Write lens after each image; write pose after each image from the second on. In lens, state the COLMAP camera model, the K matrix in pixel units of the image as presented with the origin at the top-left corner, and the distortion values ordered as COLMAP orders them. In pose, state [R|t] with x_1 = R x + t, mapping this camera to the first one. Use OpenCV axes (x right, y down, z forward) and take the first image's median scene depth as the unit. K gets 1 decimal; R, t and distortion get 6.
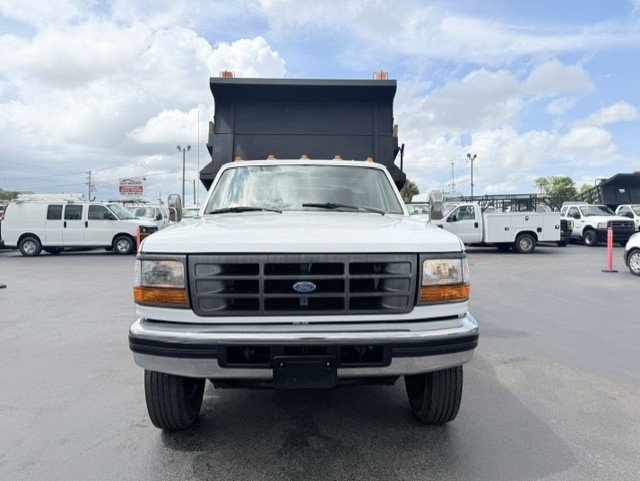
lens RADIAL K [[477.2, 0, 319.3], [0, 477.2, 224.9], [0, 0, 1]] dist [0.024101, -0.026624]
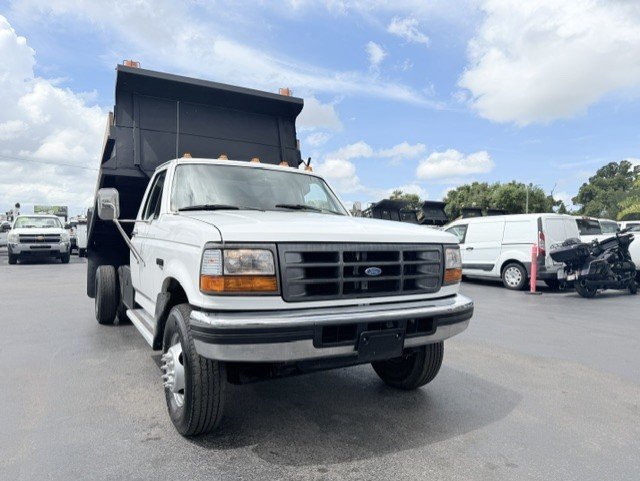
lens RADIAL K [[477.2, 0, 331.8], [0, 477.2, 227.7], [0, 0, 1]] dist [0.024101, -0.026624]
pose [[0.876796, 0.020953, 0.480405, -0.614672], [-0.005416, 0.999417, -0.033704, 0.058642], [-0.480831, 0.026950, 0.876399, 0.040314]]
